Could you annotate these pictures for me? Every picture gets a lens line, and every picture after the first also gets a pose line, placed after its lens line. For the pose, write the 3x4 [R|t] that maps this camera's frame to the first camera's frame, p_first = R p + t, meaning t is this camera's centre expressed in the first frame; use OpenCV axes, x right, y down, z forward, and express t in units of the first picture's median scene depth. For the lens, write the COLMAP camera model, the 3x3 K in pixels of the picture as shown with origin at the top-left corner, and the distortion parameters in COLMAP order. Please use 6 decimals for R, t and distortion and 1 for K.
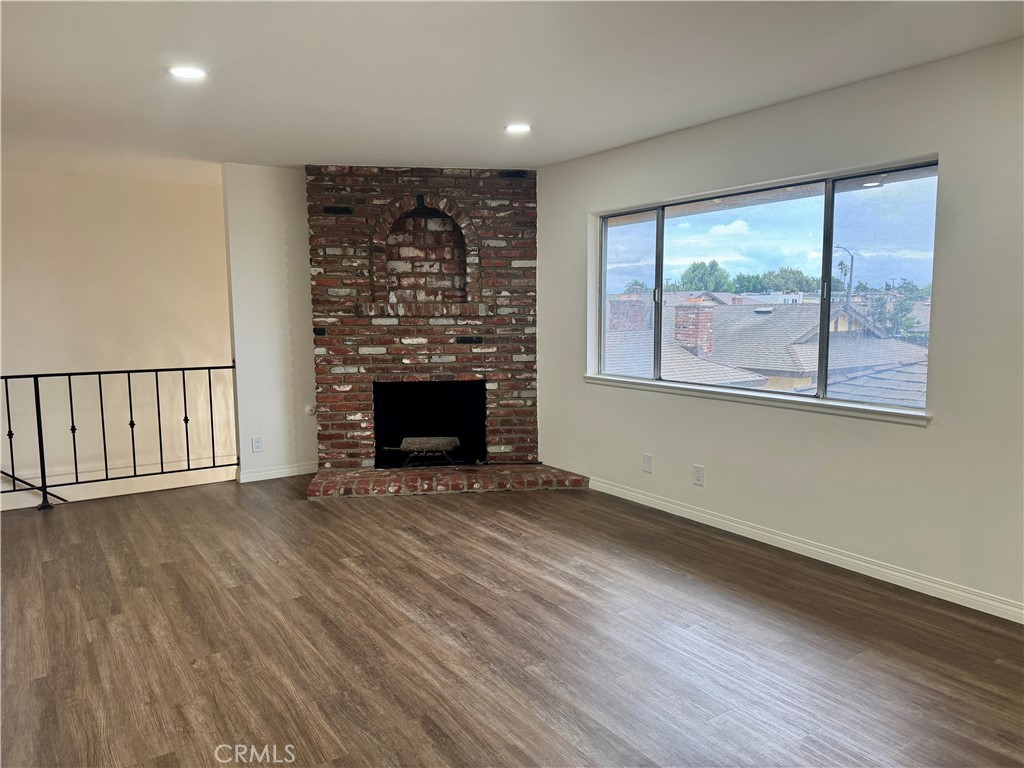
lens RADIAL K [[712.3, 0, 513.7], [0, 712.3, 382.4], [0, 0, 1]] dist [0.010528, 0.004851]
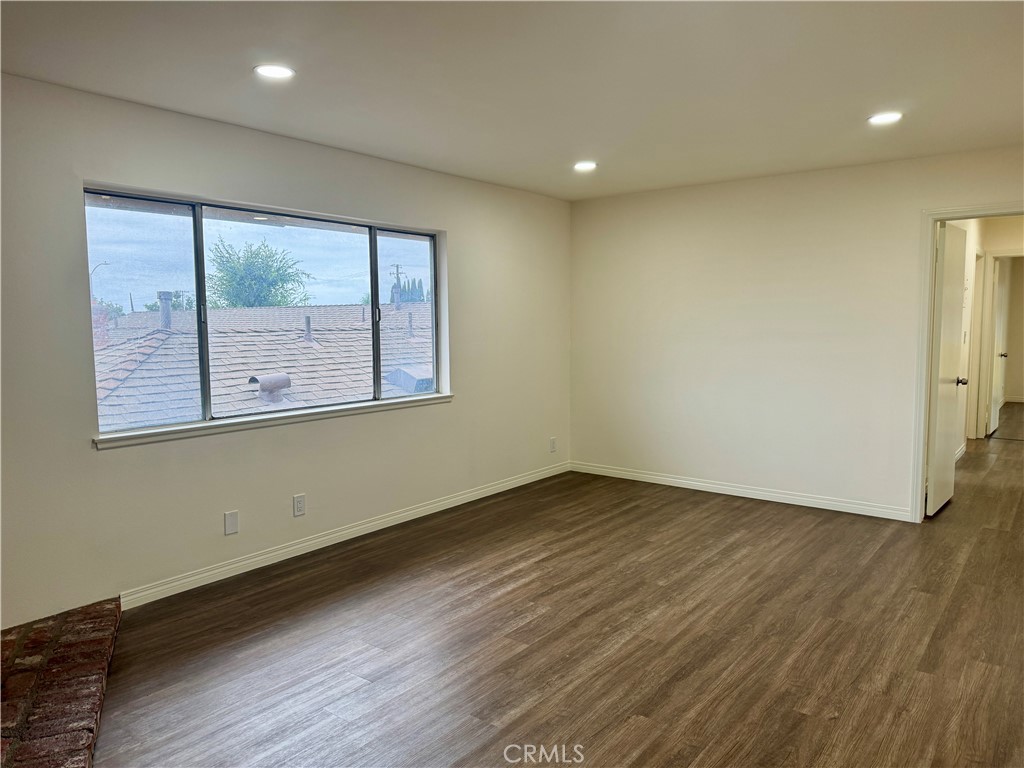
lens RADIAL K [[712.3, 0, 513.6], [0, 712.3, 385.0], [0, 0, 1]] dist [0.010528, 0.004851]
pose [[-0.284966, -0.084550, 0.954801, -0.984845], [0.119661, 0.985172, 0.122953, -0.150627], [-0.951039, 0.149290, -0.270623, 1.333423]]
